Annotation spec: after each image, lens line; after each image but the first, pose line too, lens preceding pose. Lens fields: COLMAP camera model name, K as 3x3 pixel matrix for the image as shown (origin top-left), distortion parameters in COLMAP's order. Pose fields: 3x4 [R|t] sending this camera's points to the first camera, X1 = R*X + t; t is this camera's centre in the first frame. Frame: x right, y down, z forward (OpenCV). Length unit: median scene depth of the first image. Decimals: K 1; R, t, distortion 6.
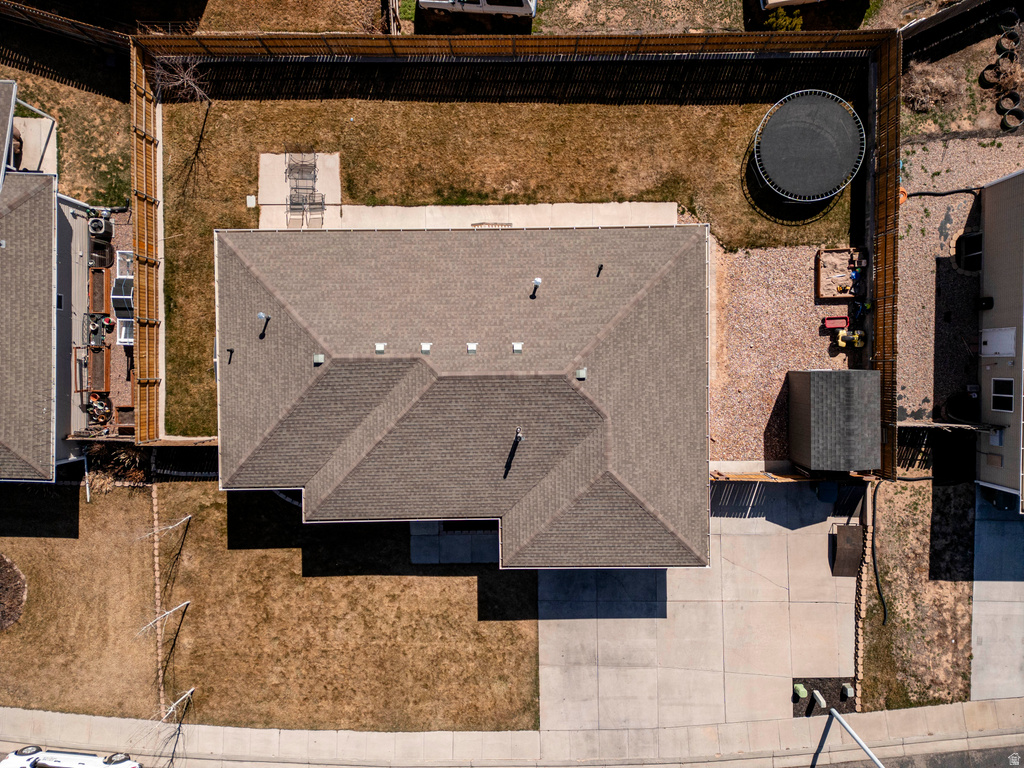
lens RADIAL K [[711.9, 0, 512.0], [0, 711.9, 384.0], [0, 0, 1]] dist [0.016990, 0.001675]
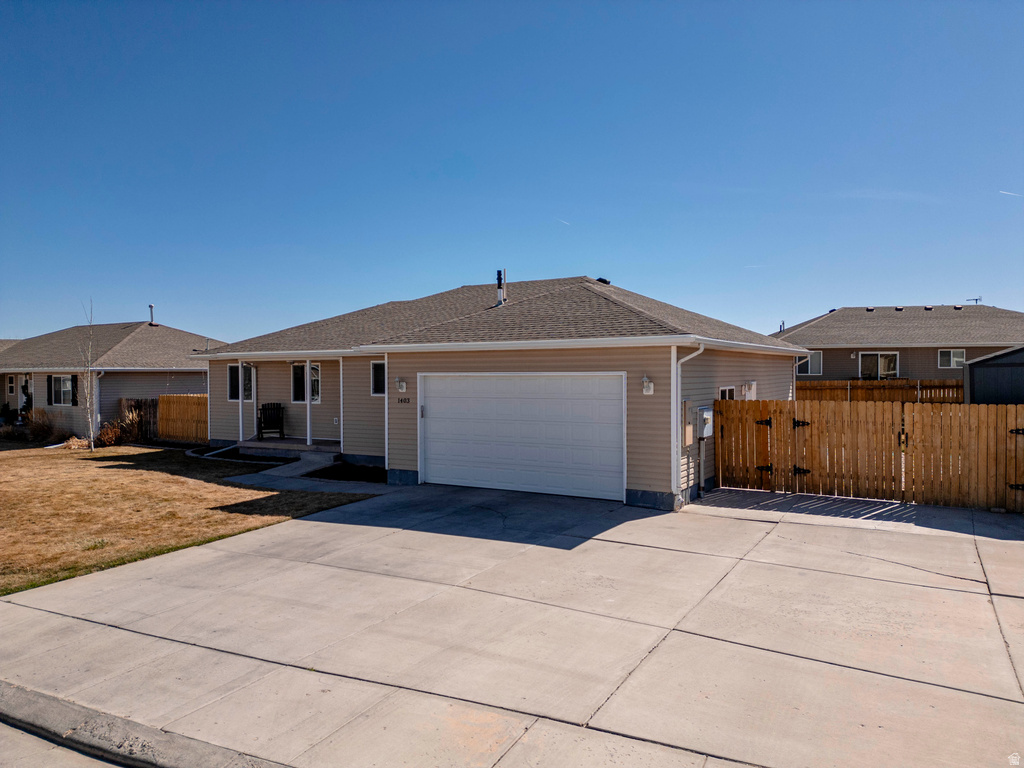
lens RADIAL K [[694.2, 0, 512.9], [0, 694.2, 367.7], [0, 0, 1]] dist [0.044262, 0.000152]
pose [[0.869098, 0.016850, -0.494352, 0.365104], [-0.494172, -0.013838, -0.869254, 0.633563], [-0.021488, 0.999762, -0.003700, 0.920198]]
